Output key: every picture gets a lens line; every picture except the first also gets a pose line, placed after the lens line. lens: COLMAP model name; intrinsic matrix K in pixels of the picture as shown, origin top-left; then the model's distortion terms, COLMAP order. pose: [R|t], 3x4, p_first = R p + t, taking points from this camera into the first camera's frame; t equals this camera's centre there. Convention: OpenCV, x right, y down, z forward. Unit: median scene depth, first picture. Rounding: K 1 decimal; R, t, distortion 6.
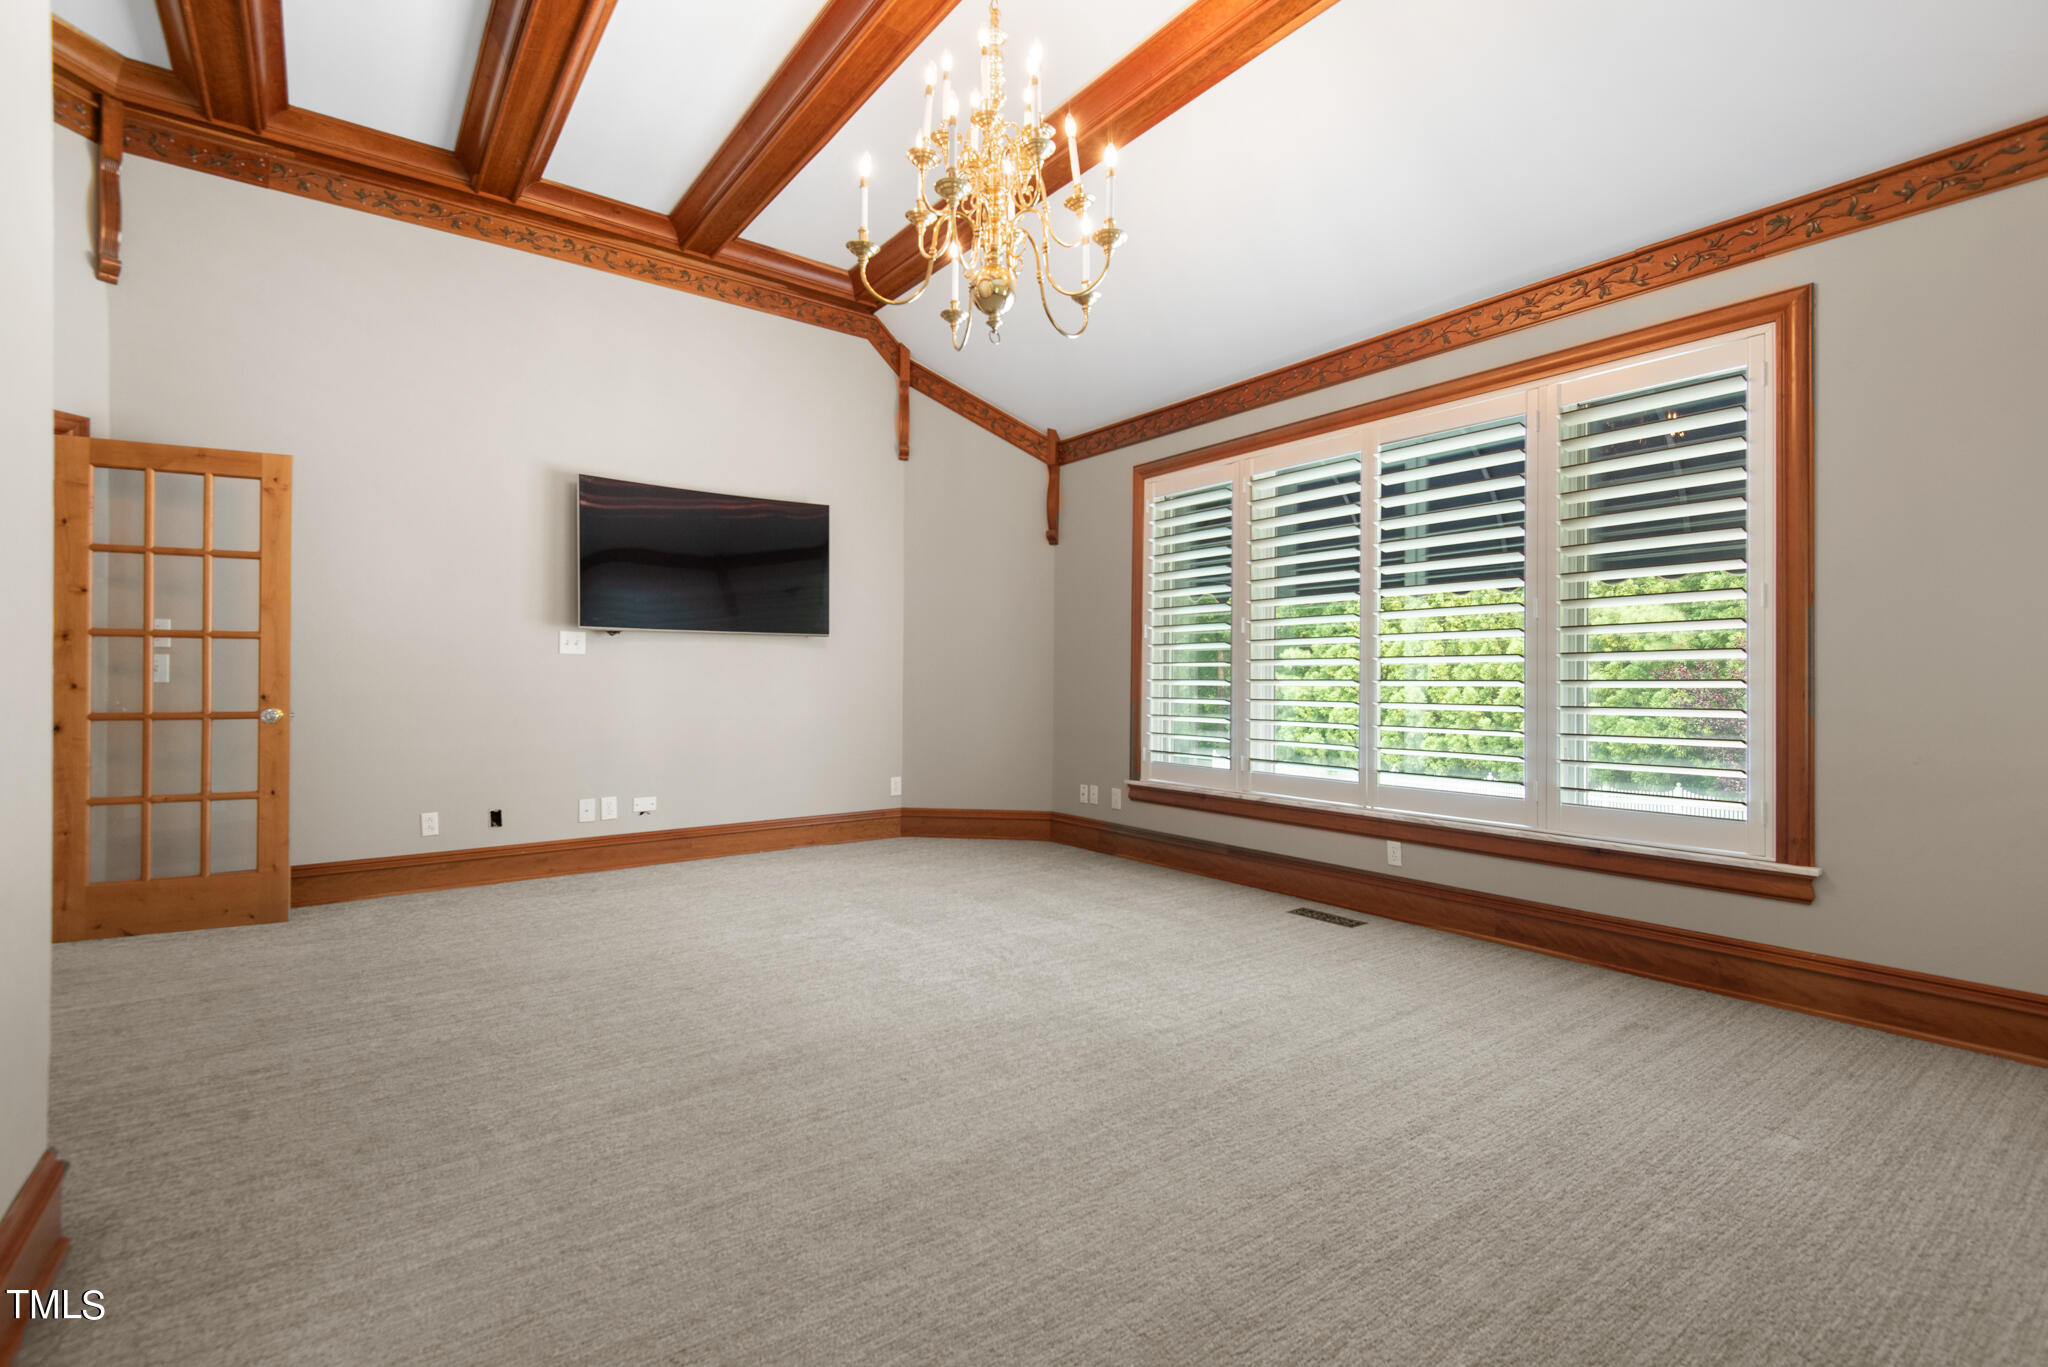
lens RADIAL K [[936.2, 0, 1017.4], [0, 936.2, 682.7], [0, 0, 1]] dist [0.030238, -0.015261]
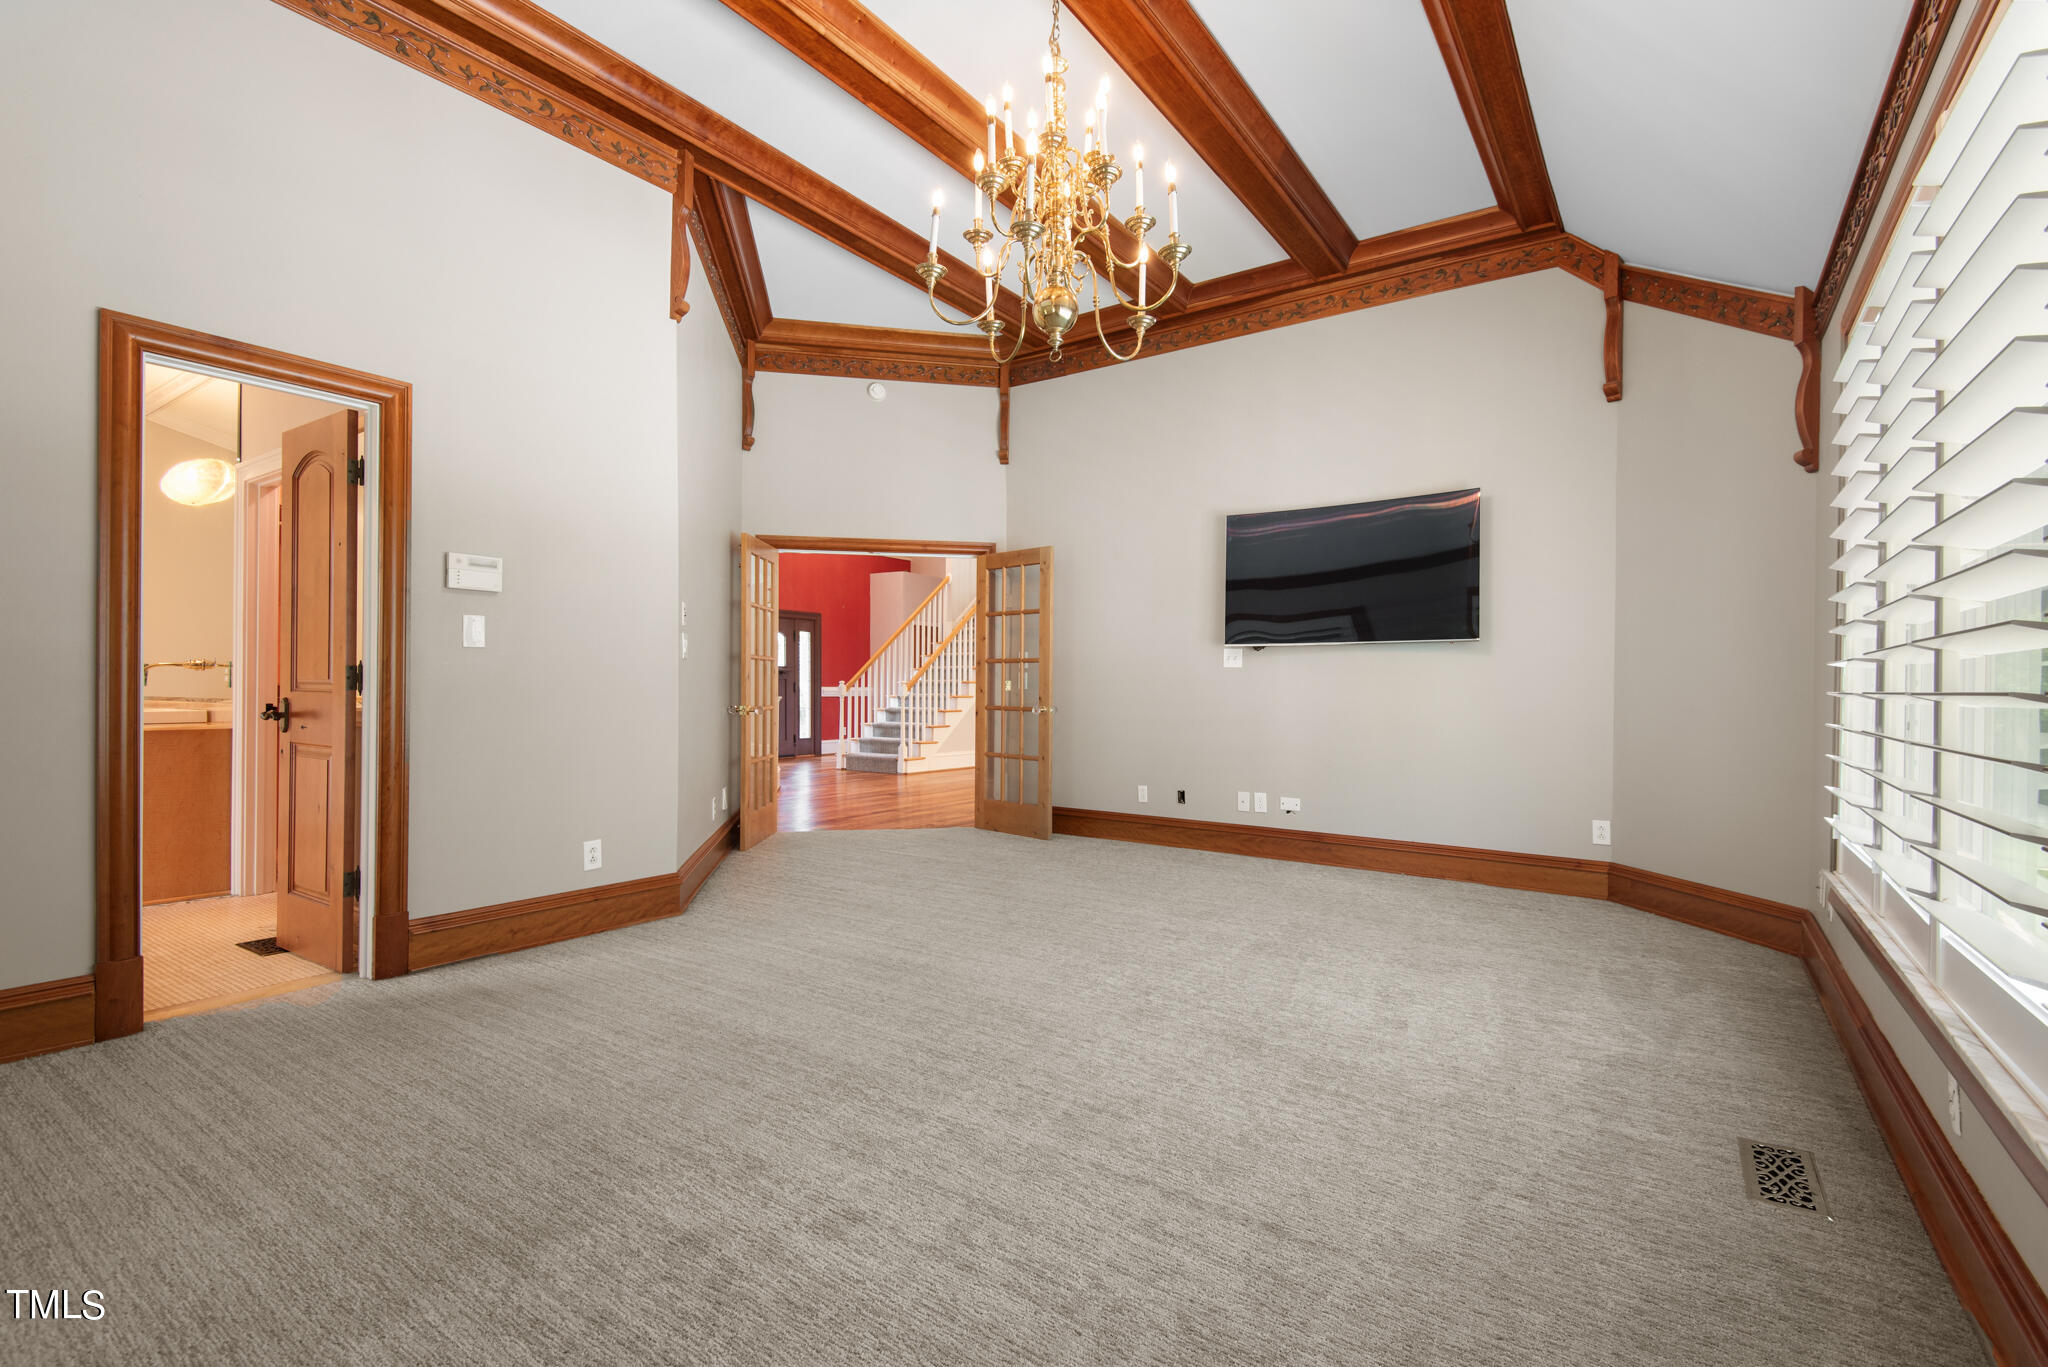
lens RADIAL K [[936.2, 0, 1022.8], [0, 936.2, 684.1], [0, 0, 1]] dist [0.030238, -0.015261]
pose [[0.303445, -0.002273, -0.952846, 0.705766], [-0.010718, 0.999926, -0.005798, 0.000377], [0.952789, 0.011972, 0.303398, 0.487266]]
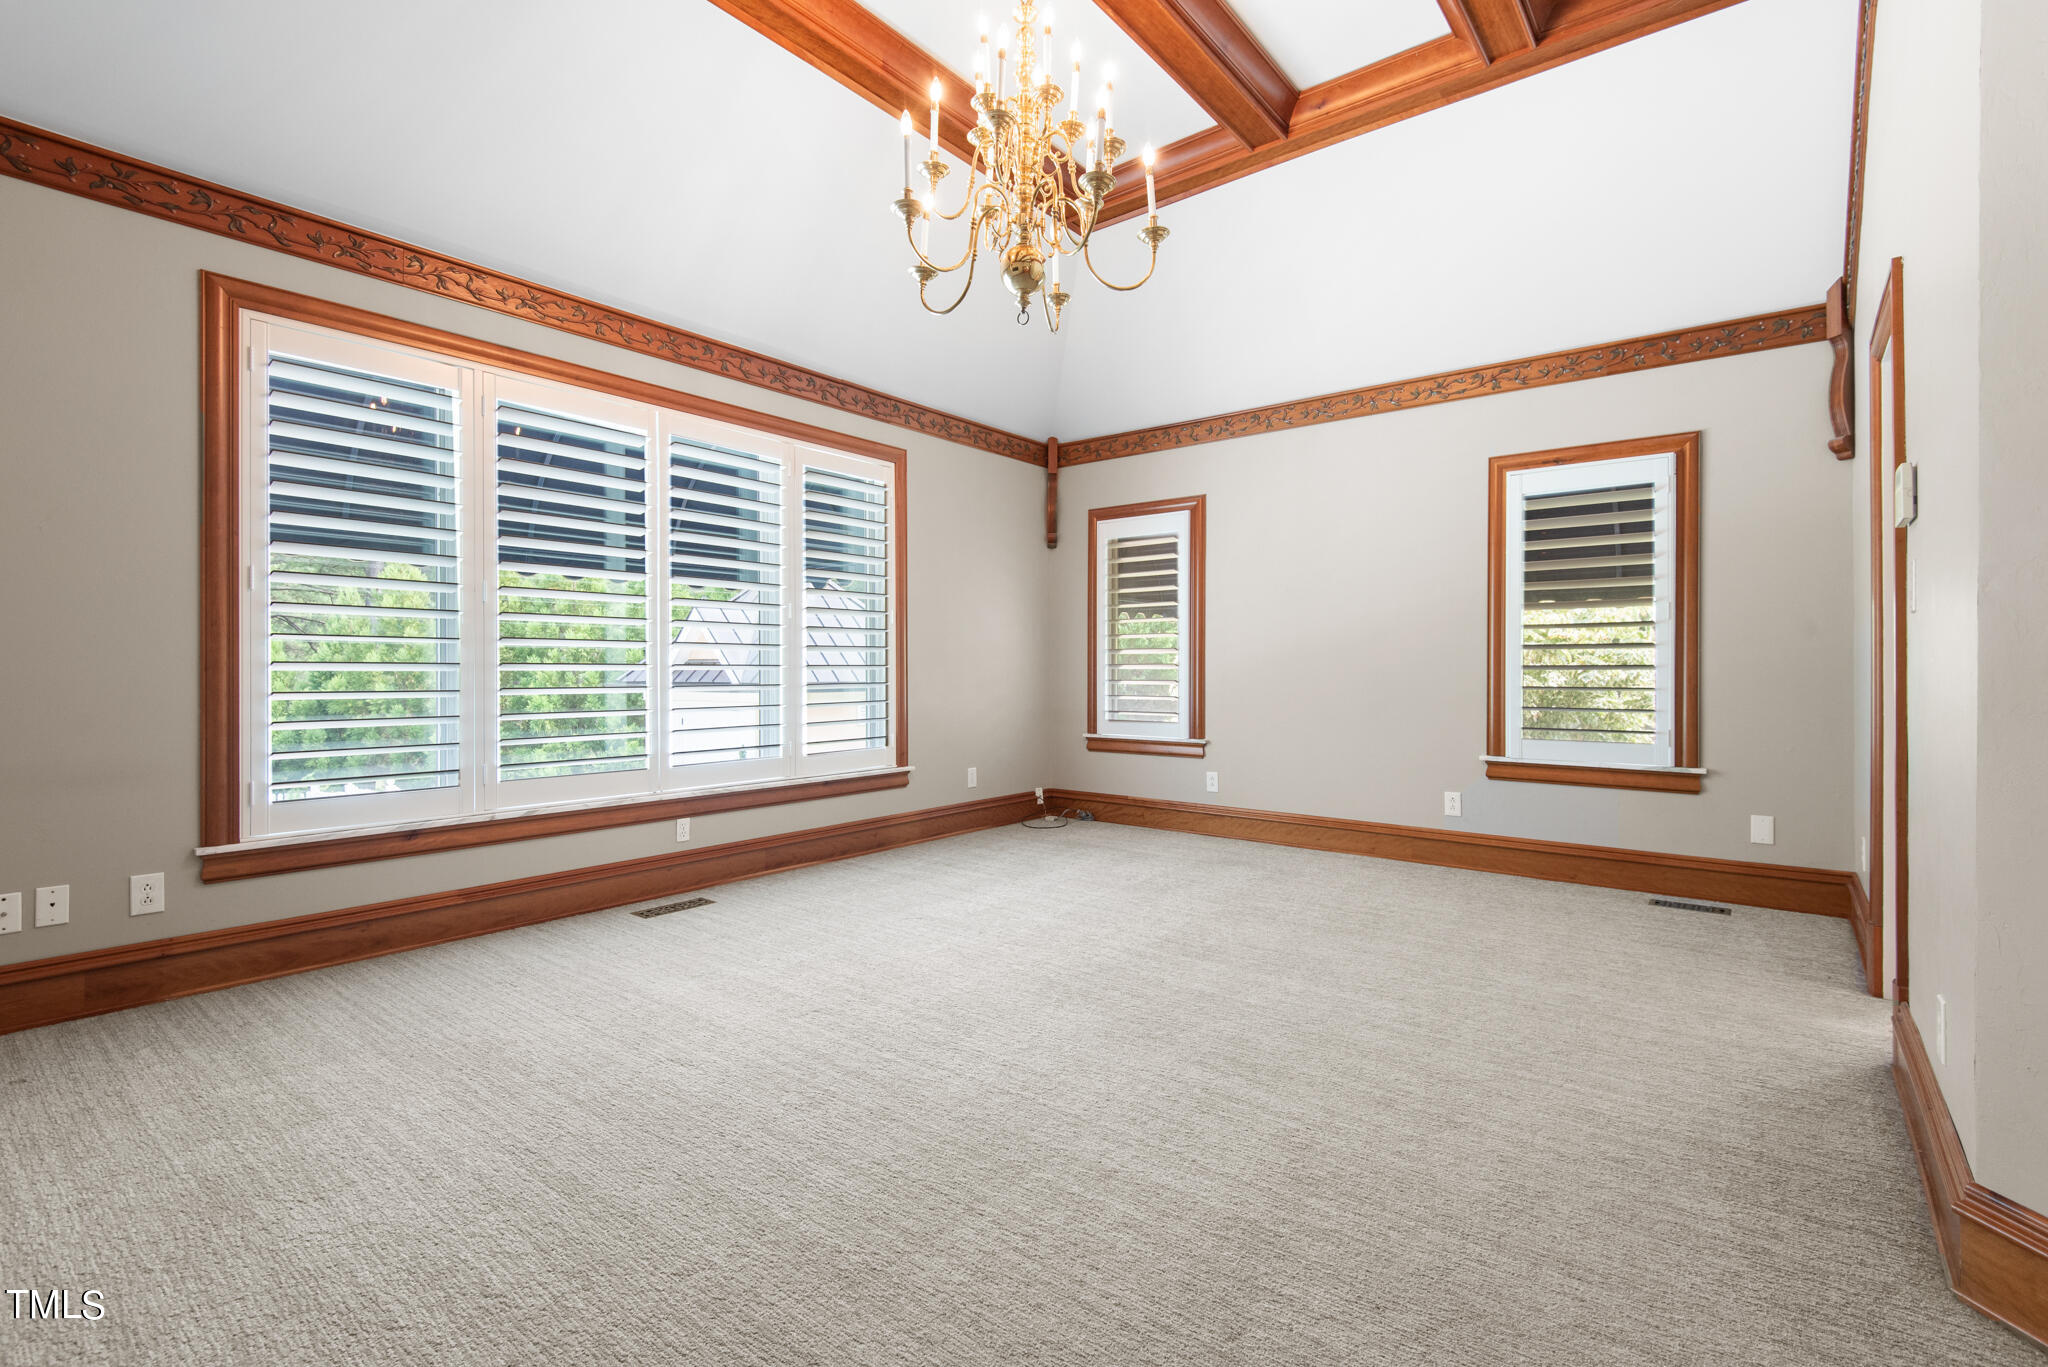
lens RADIAL K [[936.2, 0, 1031.6], [0, 936.2, 671.0], [0, 0, 1]] dist [0.030238, -0.015261]
pose [[-0.273771, 0.001870, 0.961793, -0.709695], [0.009695, 0.999953, 0.000816, 0.008270], [-0.961746, 0.009548, -0.273776, 0.913617]]
